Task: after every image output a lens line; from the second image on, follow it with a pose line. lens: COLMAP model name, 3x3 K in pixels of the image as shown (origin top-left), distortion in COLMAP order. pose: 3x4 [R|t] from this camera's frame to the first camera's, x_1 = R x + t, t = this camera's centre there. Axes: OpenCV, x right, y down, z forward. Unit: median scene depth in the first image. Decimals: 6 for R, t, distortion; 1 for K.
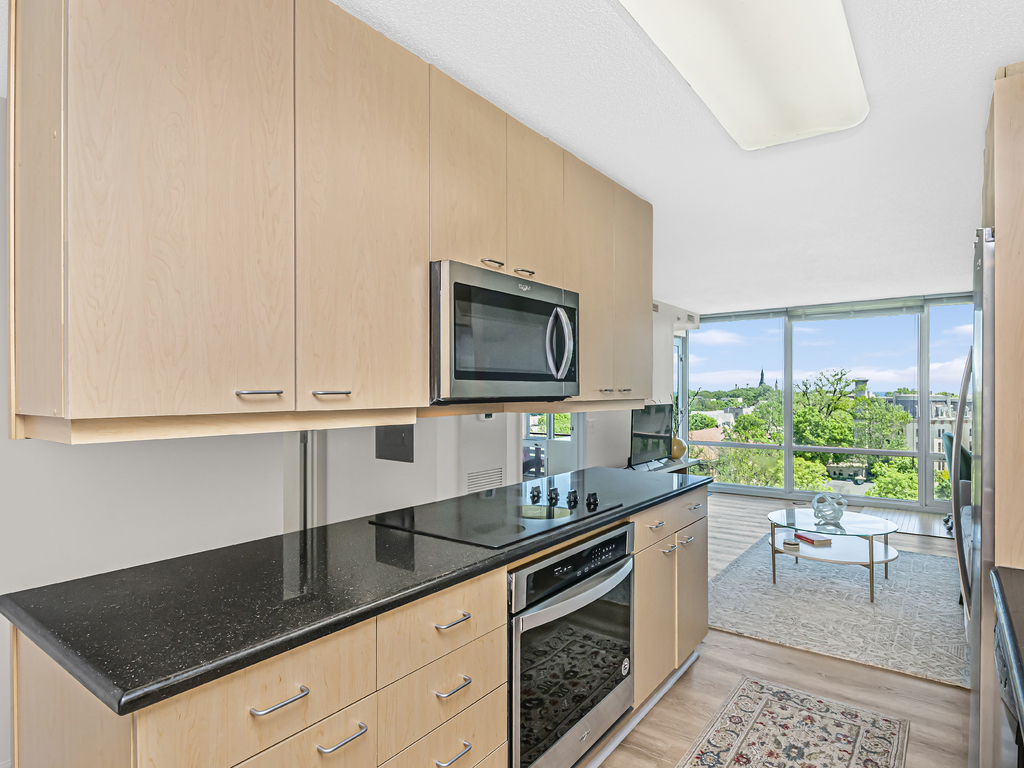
lens RADIAL K [[560.9, 0, 512.0], [0, 560.9, 384.0], [0, 0, 1]] dist [0.040225, -0.000099]
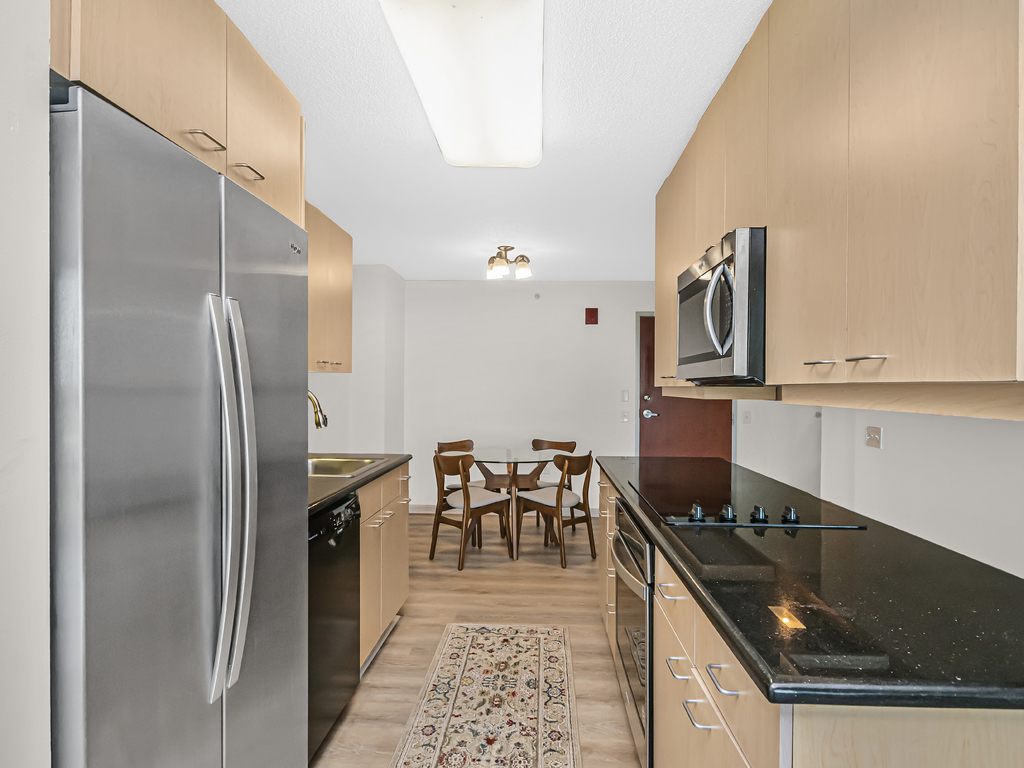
lens RADIAL K [[637.1, 0, 511.1], [0, 637.1, 396.6], [0, 0, 1]] dist [0.000236, 0.000015]
pose [[-0.821436, 0.003997, -0.570287, 1.093996], [0.001090, 0.999985, 0.005439, 0.058603], [0.570300, 0.003846, -0.821428, 1.902269]]
